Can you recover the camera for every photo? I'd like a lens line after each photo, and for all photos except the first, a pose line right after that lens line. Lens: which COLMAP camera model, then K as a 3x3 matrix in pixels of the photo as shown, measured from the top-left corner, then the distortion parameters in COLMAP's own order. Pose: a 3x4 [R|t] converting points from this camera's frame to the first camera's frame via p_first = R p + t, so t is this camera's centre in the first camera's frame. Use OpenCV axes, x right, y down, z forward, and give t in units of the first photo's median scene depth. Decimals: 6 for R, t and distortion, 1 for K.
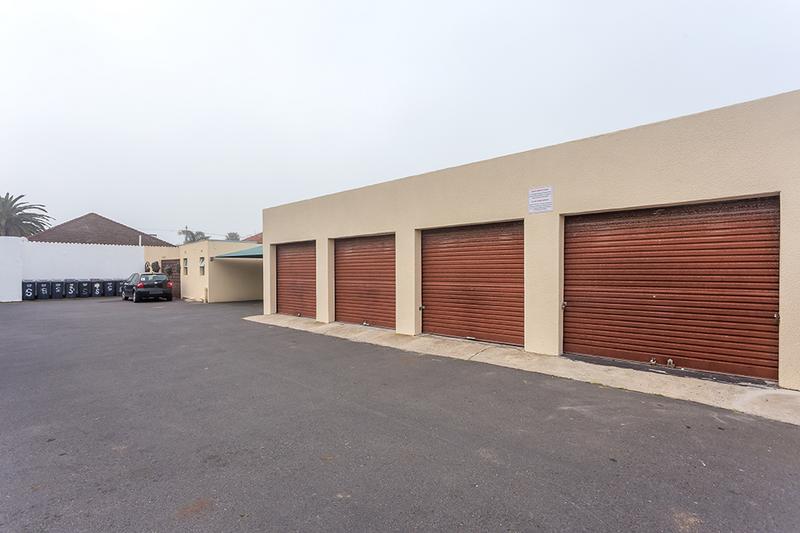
lens RADIAL K [[407.8, 0, 400.0], [0, 407.8, 266.5], [0, 0, 1]] dist [0.000366, 0.000020]
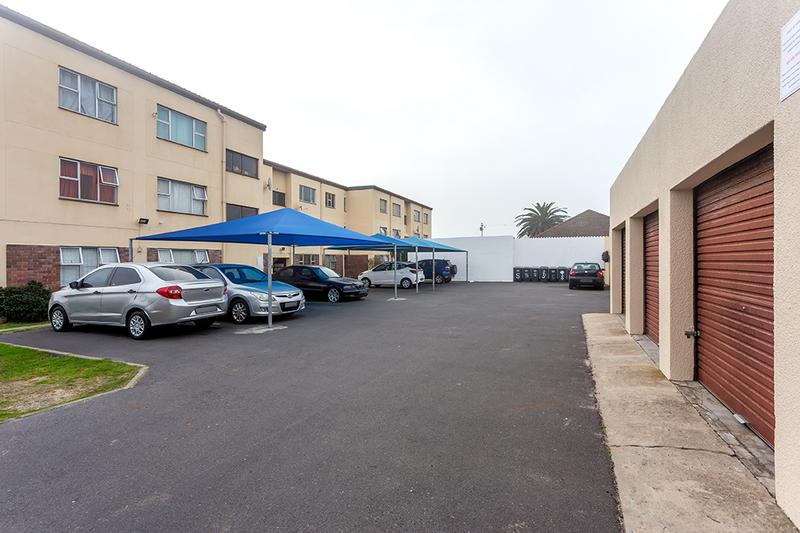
lens RADIAL K [[387.6, 0, 394.9], [0, 387.6, 255.2], [0, 0, 1]] dist [0.000783, 0.000190]
pose [[0.309061, -0.007531, -0.951013, 0.188680], [0.007284, 0.999958, -0.005552, -0.000745], [0.951014, -0.005212, 0.309102, 0.214988]]
